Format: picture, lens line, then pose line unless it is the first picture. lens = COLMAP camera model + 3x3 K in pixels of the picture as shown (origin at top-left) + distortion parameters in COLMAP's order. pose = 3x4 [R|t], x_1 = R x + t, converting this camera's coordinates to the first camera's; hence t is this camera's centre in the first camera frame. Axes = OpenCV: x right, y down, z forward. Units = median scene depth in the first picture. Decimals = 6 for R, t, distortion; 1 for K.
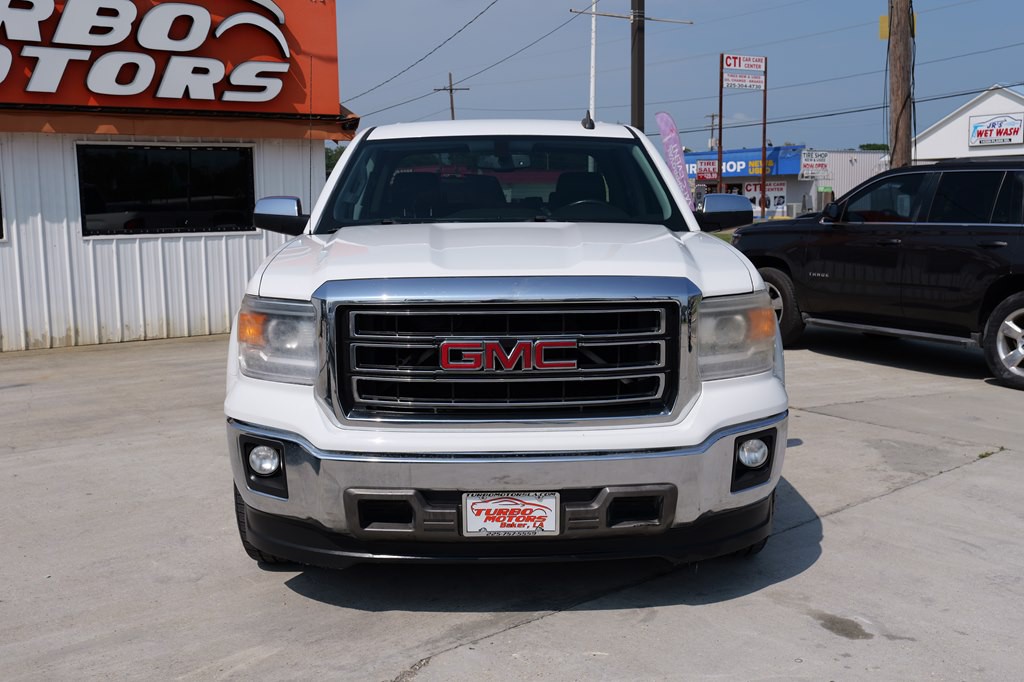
lens RADIAL K [[1086.5, 0, 514.7], [0, 1086.5, 342.3], [0, 0, 1]] dist [0.007398, 0.000000]
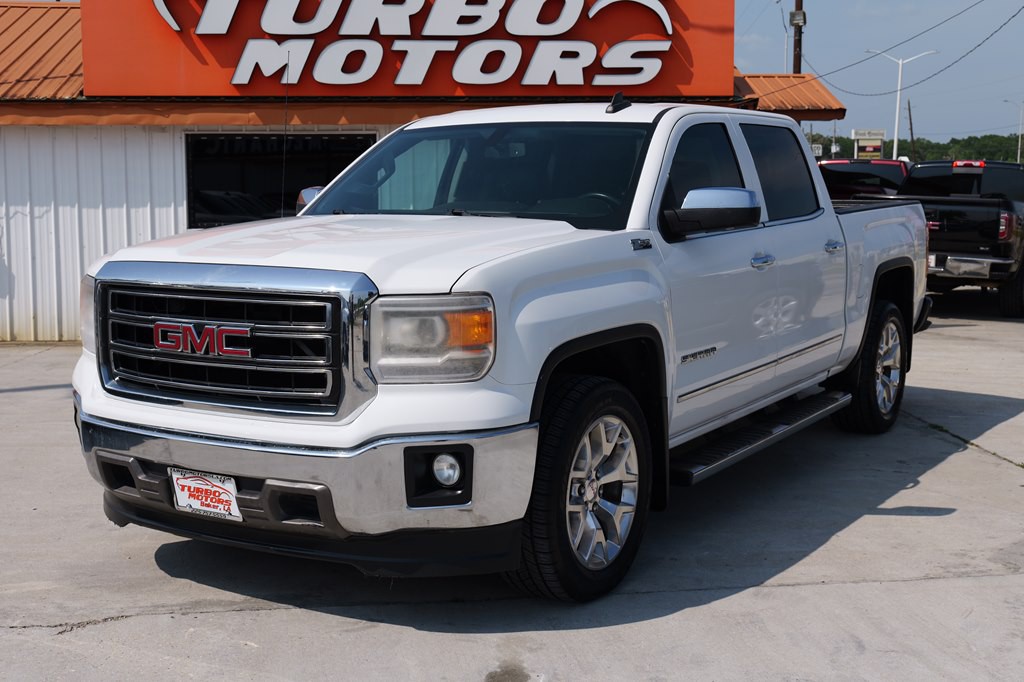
lens RADIAL K [[1291.8, 0, 512.3], [0, 1291.8, 339.3], [0, 0, 1]] dist [0.008782, 0.000000]
pose [[0.836597, 0.071121, -0.543183, 0.594770], [-0.080620, 0.996725, 0.006335, -0.012934], [0.541854, 0.038492, 0.839591, 0.081528]]
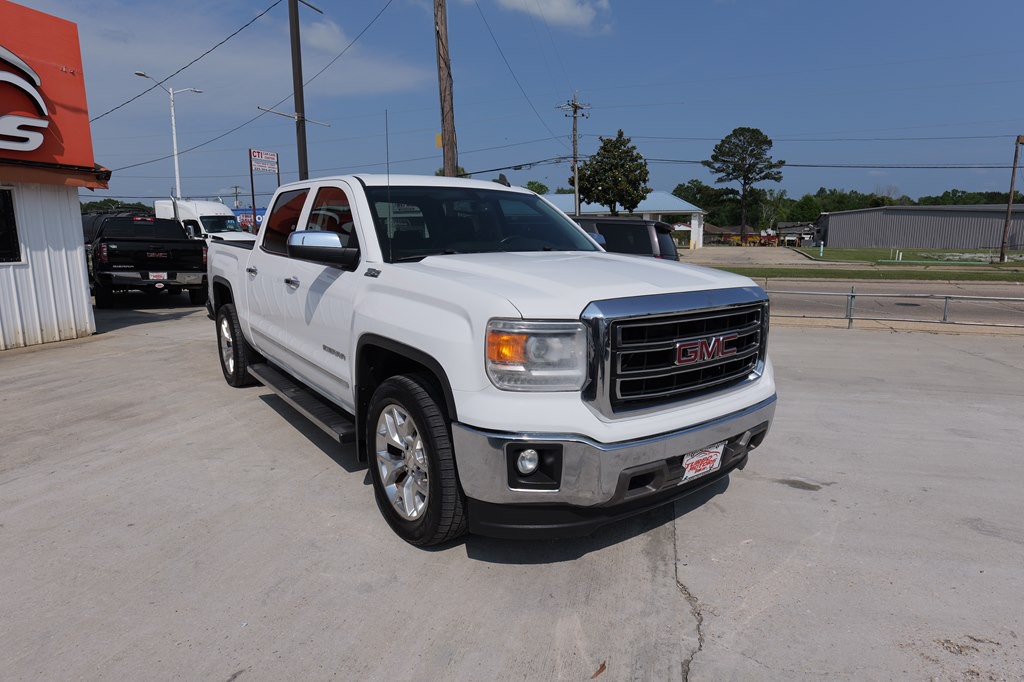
lens RADIAL K [[598.7, 0, 518.7], [0, 598.7, 343.1], [0, 0, 1]] dist [-0.015442, 0.004526]
pose [[0.804287, -0.094625, 0.586659, -0.415505], [0.070041, 0.995454, 0.064539, -0.039473], [-0.590099, -0.010818, 0.807258, 0.347529]]
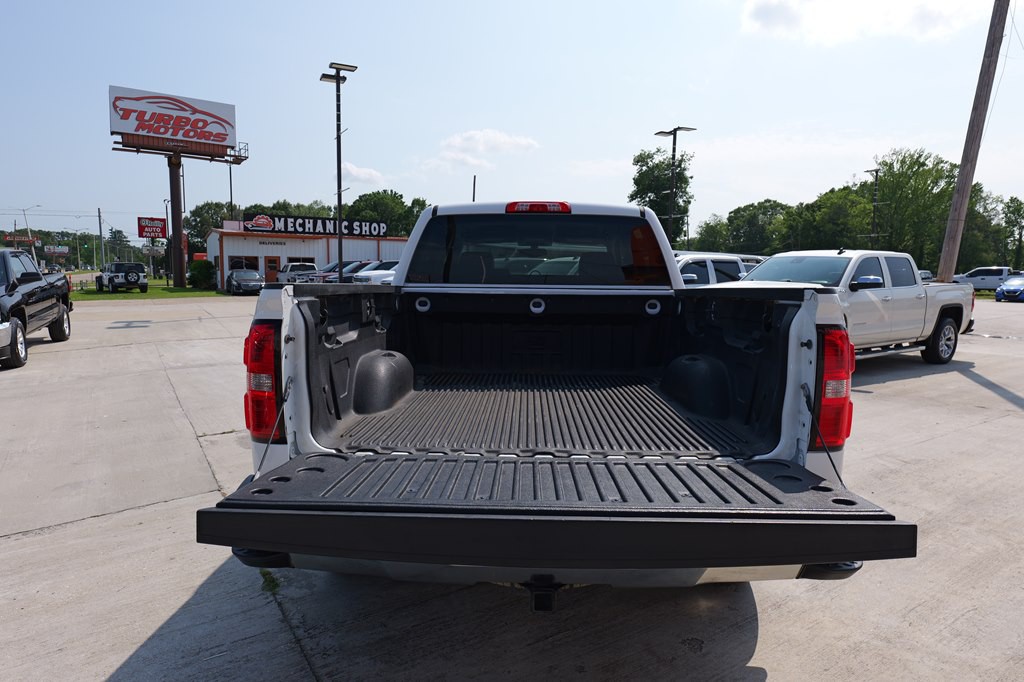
lens RADIAL K [[585.7, 0, 513.9], [0, 585.7, 342.5], [0, 0, 1]] dist [-0.016812, 0.003793]
pose [[-0.998727, -0.009397, 0.049552, -0.023121], [0.002996, 0.969698, 0.244287, -0.261257], [-0.050346, 0.244124, -0.968436, 2.020086]]
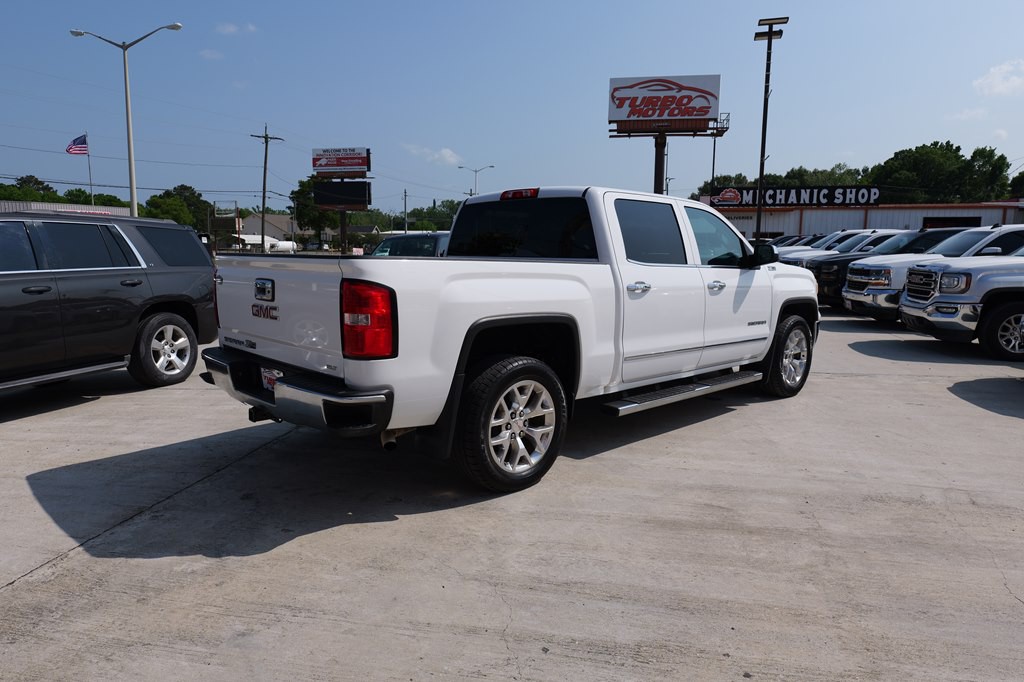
lens RADIAL K [[651.2, 0, 518.4], [0, 651.2, 338.8], [0, 0, 1]] dist [0.003679, 0.001096]
pose [[-0.682100, -0.097150, 0.724777, -0.712283], [0.096518, 0.970504, 0.220922, -0.252169], [-0.724862, 0.220645, -0.652604, 1.976590]]
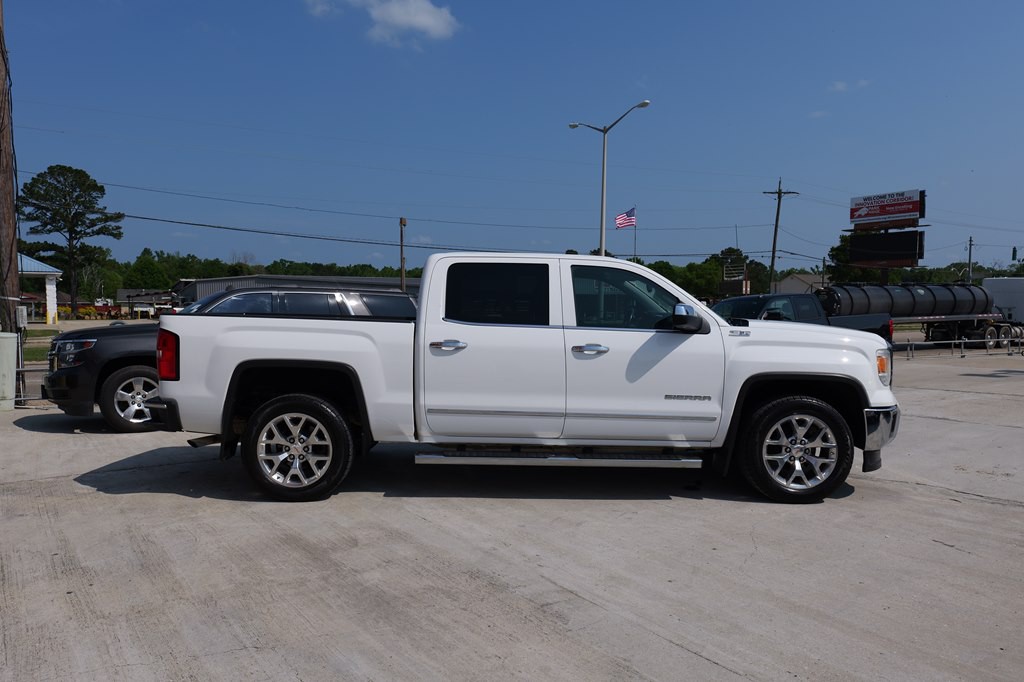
lens RADIAL K [[747.5, 0, 519.3], [0, 747.5, 337.0], [0, 0, 1]] dist [0.000721, -0.001873]
pose [[0.001833, -0.028650, 0.999588, -1.223321], [0.128743, 0.991278, 0.028176, -0.143047], [-0.991676, 0.128638, 0.005505, 1.197996]]
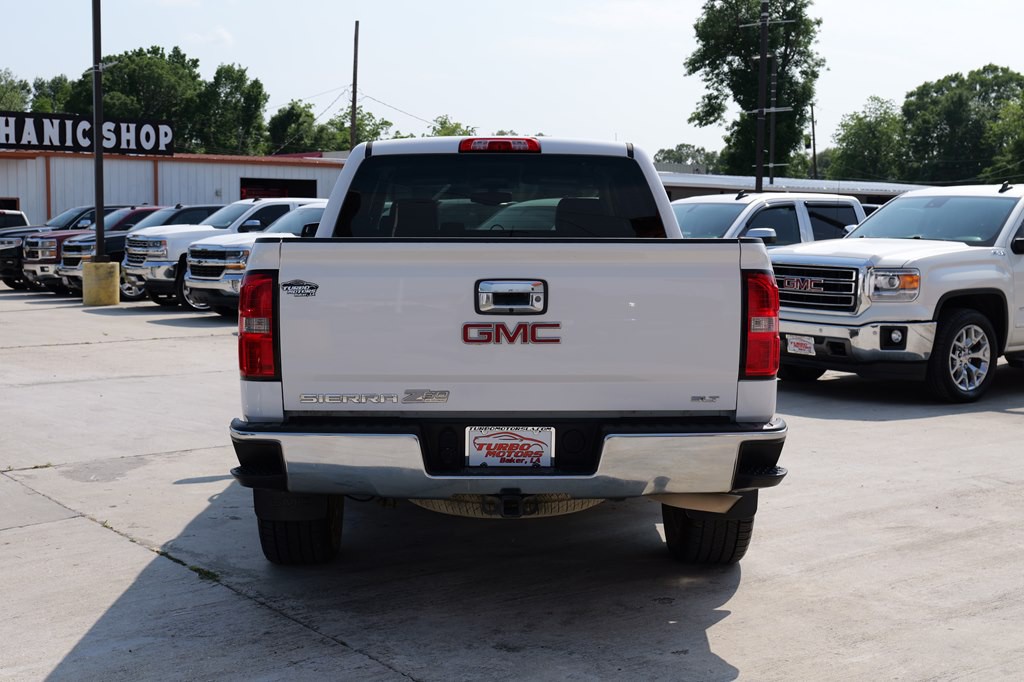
lens RADIAL K [[1291.8, 0, 501.5], [0, 1291.8, 345.5], [0, 0, 1]] dist [0.008782, 0.000000]
pose [[-0.999987, 0.002986, 0.004036, -0.022155], [0.003792, 0.976040, 0.217558, -0.326018], [-0.003289, 0.217570, -0.976039, 2.524406]]
